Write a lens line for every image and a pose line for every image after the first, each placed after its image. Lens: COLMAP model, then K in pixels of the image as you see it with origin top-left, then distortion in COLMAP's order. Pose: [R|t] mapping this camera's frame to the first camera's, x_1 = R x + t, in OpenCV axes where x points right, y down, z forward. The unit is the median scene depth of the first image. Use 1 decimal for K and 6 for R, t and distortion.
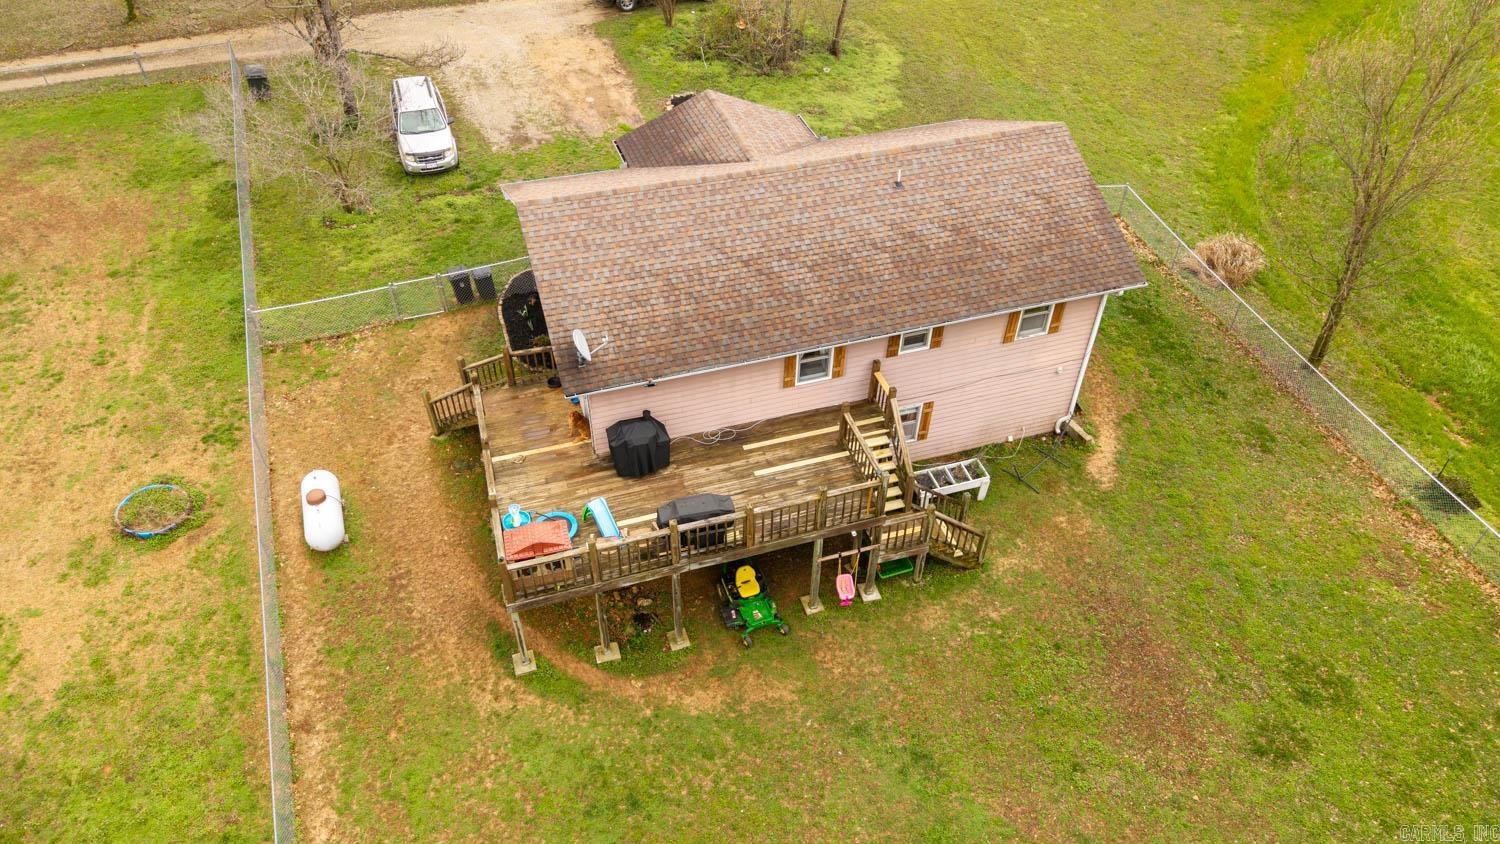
lens RADIAL K [[997.2, 0, 744.2], [0, 997.2, 424.4], [0, 0, 1]] dist [0.030939, -0.038550]
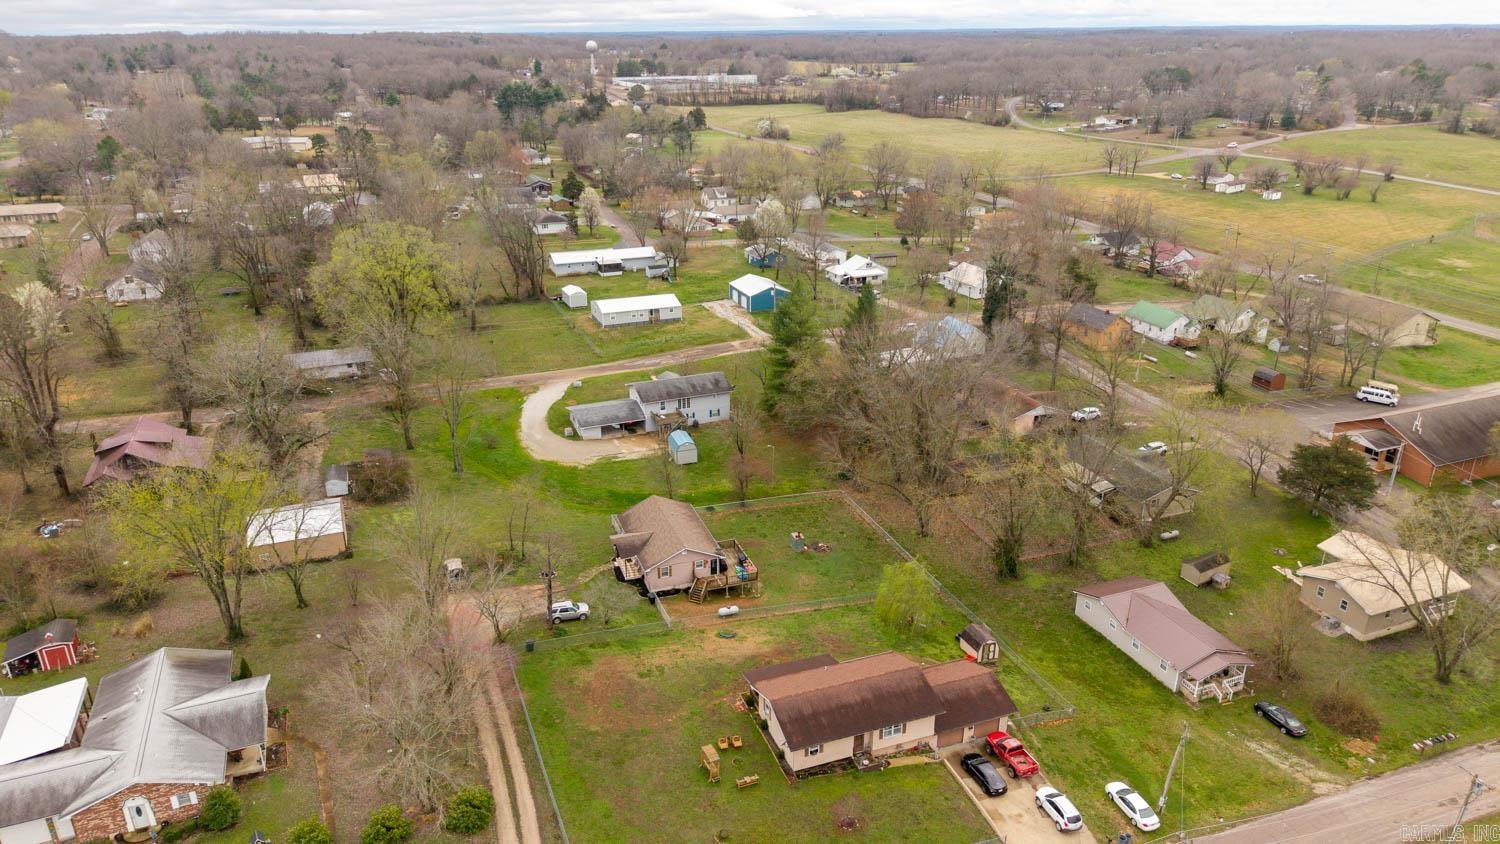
lens RADIAL K [[997.2, 0, 746.9], [0, 997.2, 420.2], [0, 0, 1]] dist [0.030939, -0.038550]
pose [[-0.022030, -0.371492, 0.928175, -3.739224], [0.679120, 0.675769, 0.286588, -1.517409], [-0.733697, 0.636655, 0.237400, -0.629935]]
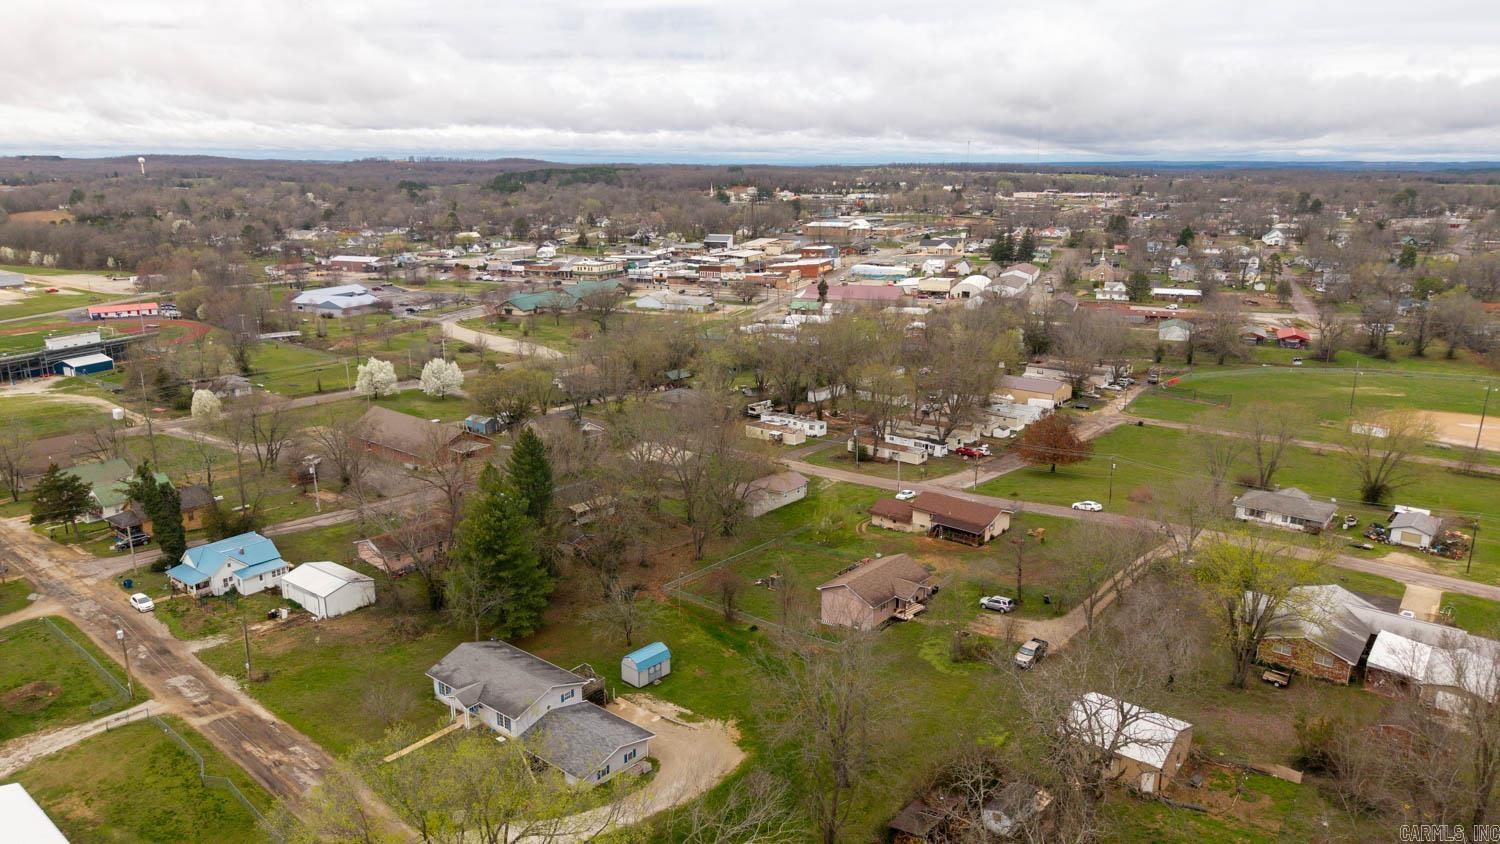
lens RADIAL K [[997.2, 0, 744.5], [0, 997.2, 417.7], [0, 0, 1]] dist [0.030939, -0.038550]
pose [[-0.866783, 0.112243, -0.485890, 2.981800], [-0.342707, 0.573737, 0.743894, -4.171306], [0.362270, 0.811312, -0.458839, 2.345314]]
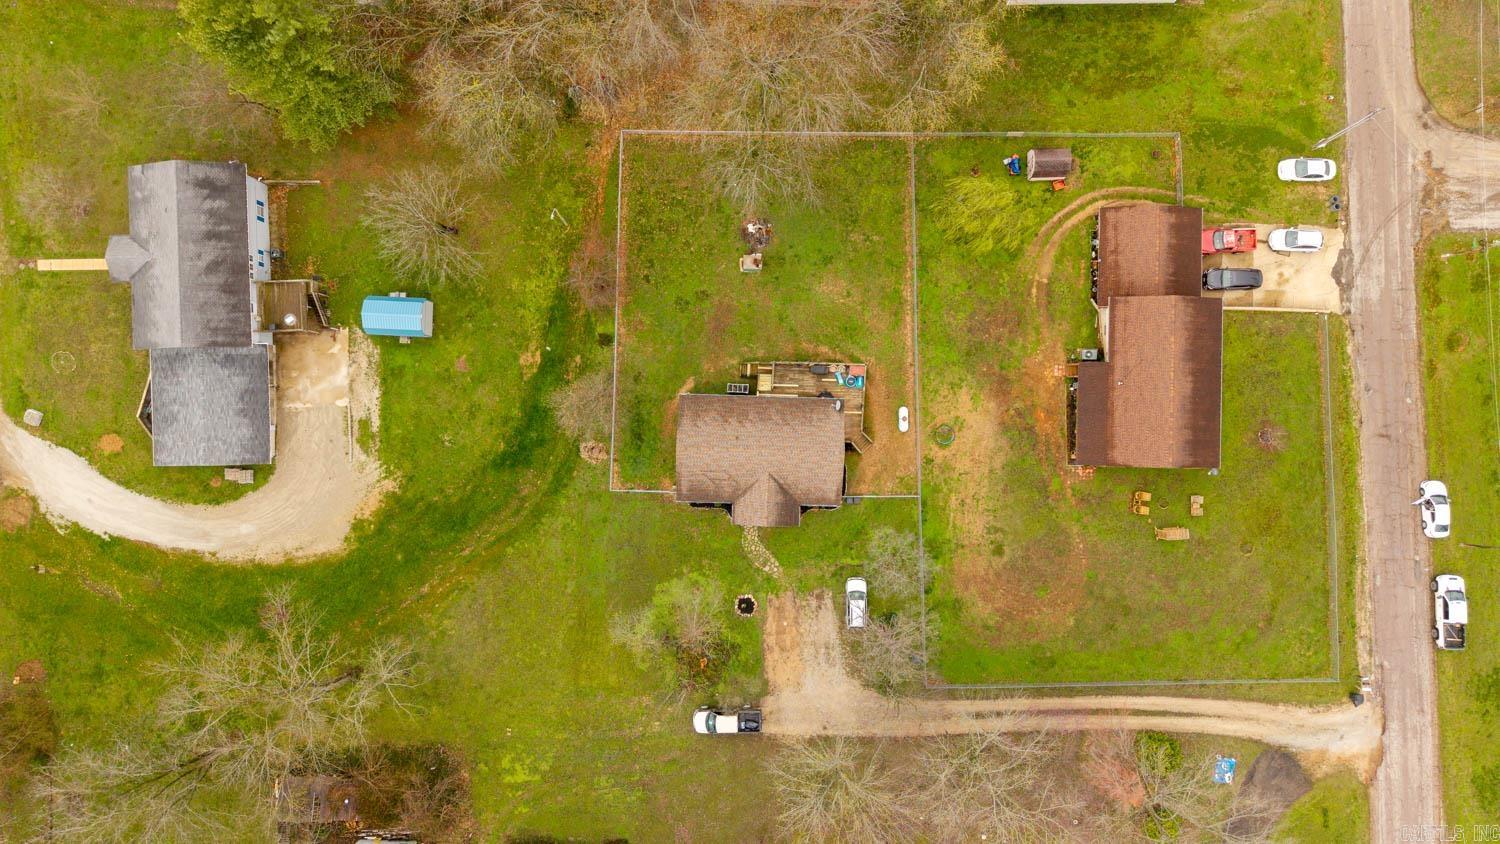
lens RADIAL K [[997.2, 0, 744.5], [0, 997.2, 434.7], [0, 0, 1]] dist [0.030939, -0.038550]
pose [[-0.941575, -0.336798, -0.001987, 0.126648], [0.230475, -0.648610, 0.725387, -2.451452], [-0.245598, 0.682548, 0.688338, -1.246063]]
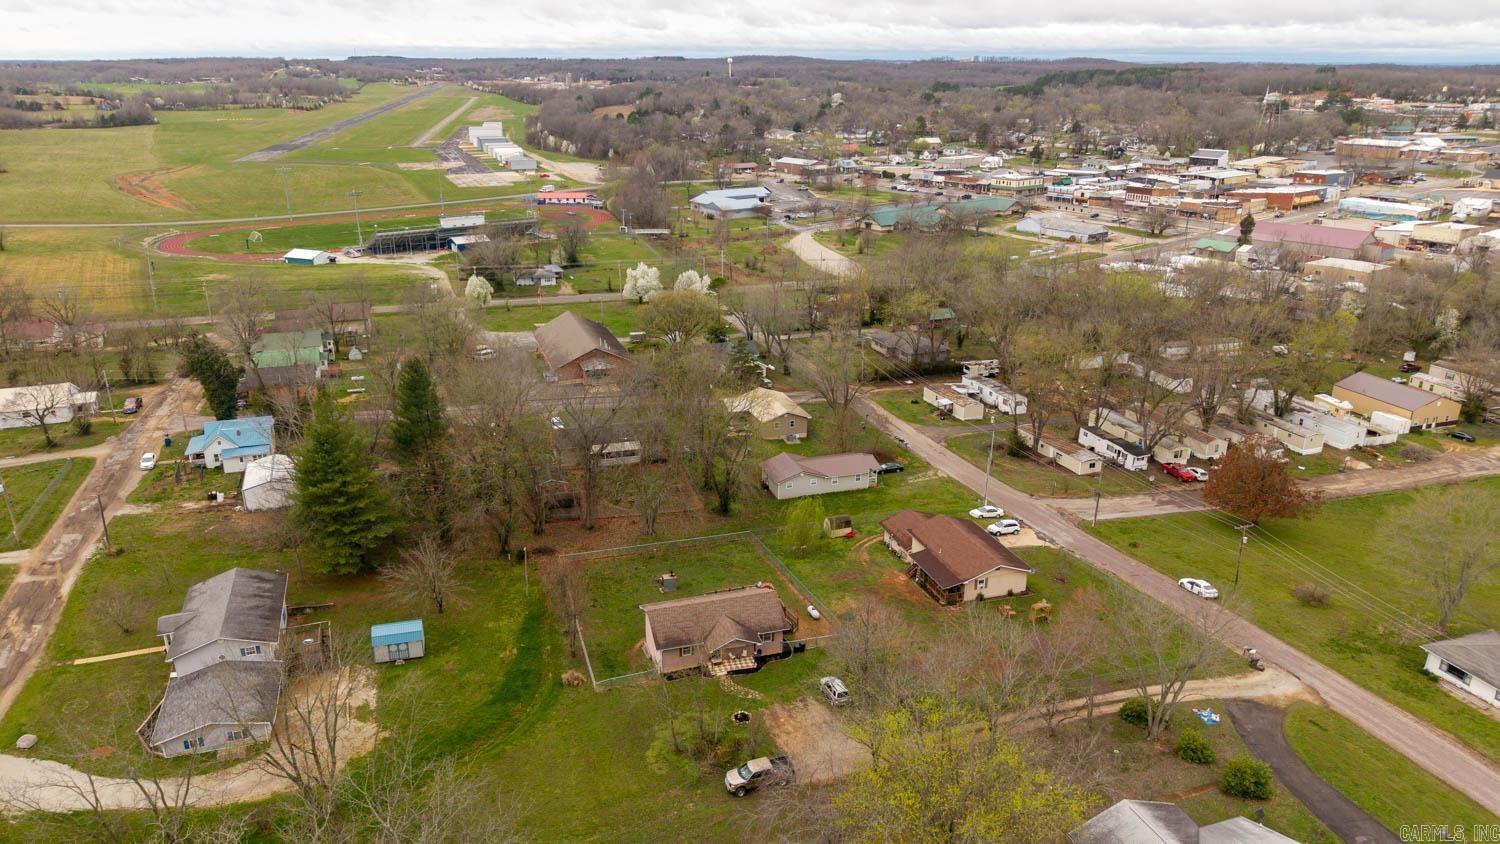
lens RADIAL K [[997.2, 0, 742.7], [0, 997.2, 427.4], [0, 0, 1]] dist [0.030939, -0.038550]
pose [[-0.999627, -0.019313, 0.019308, -0.123060], [0.008134, 0.464337, 0.885621, -4.026854], [-0.026070, 0.885448, -0.464007, 2.111881]]
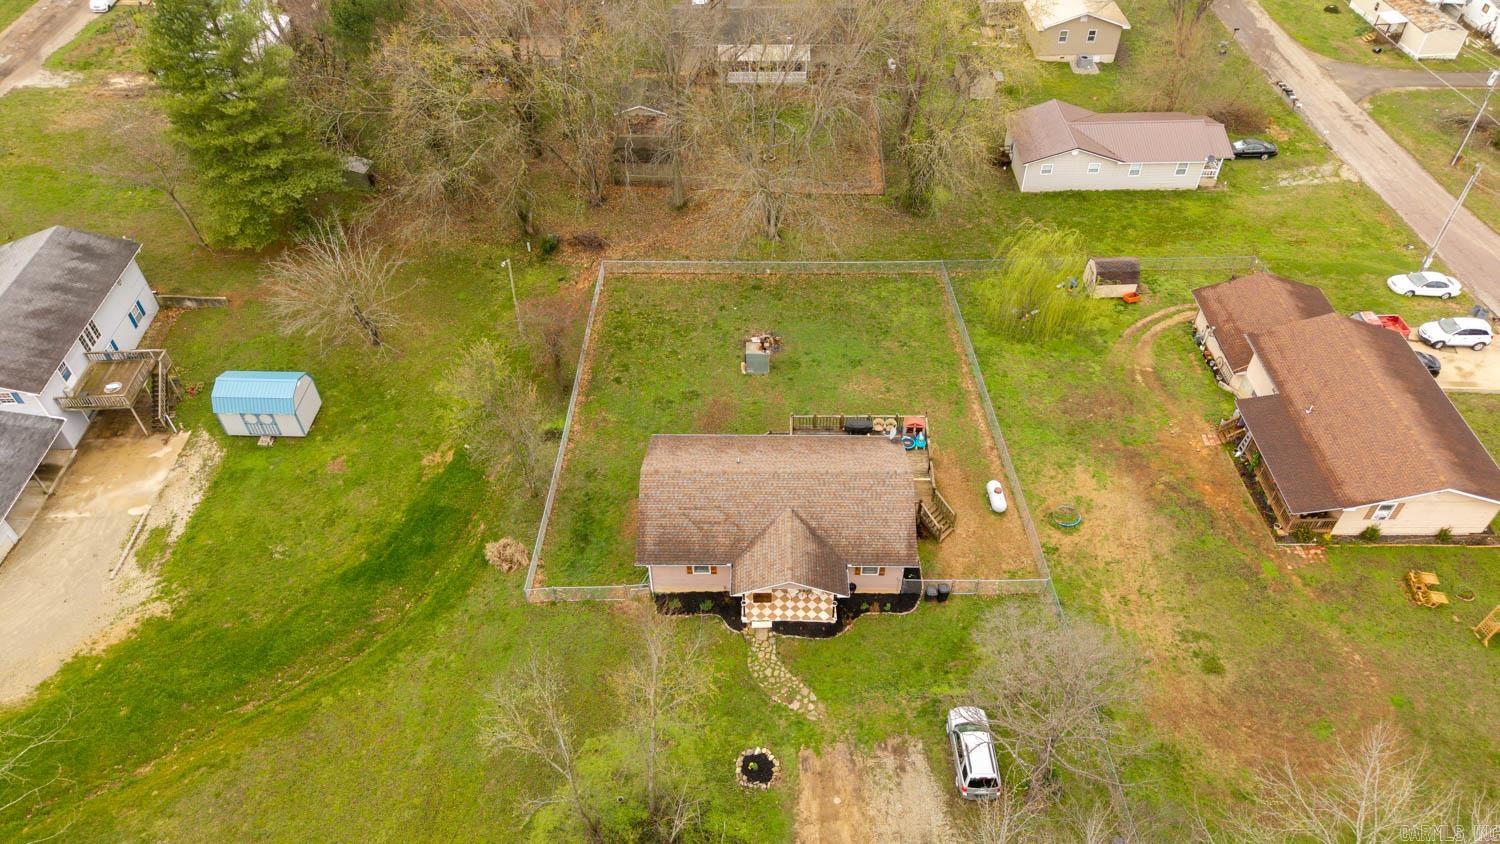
lens RADIAL K [[997.2, 0, 743.2], [0, 997.2, 436.2], [0, 0, 1]] dist [0.030939, -0.038550]
pose [[-0.943978, -0.231331, 0.235353, -0.316782], [0.226307, 0.065286, 0.971866, -2.117227], [-0.240188, 0.970682, -0.009276, 0.865877]]
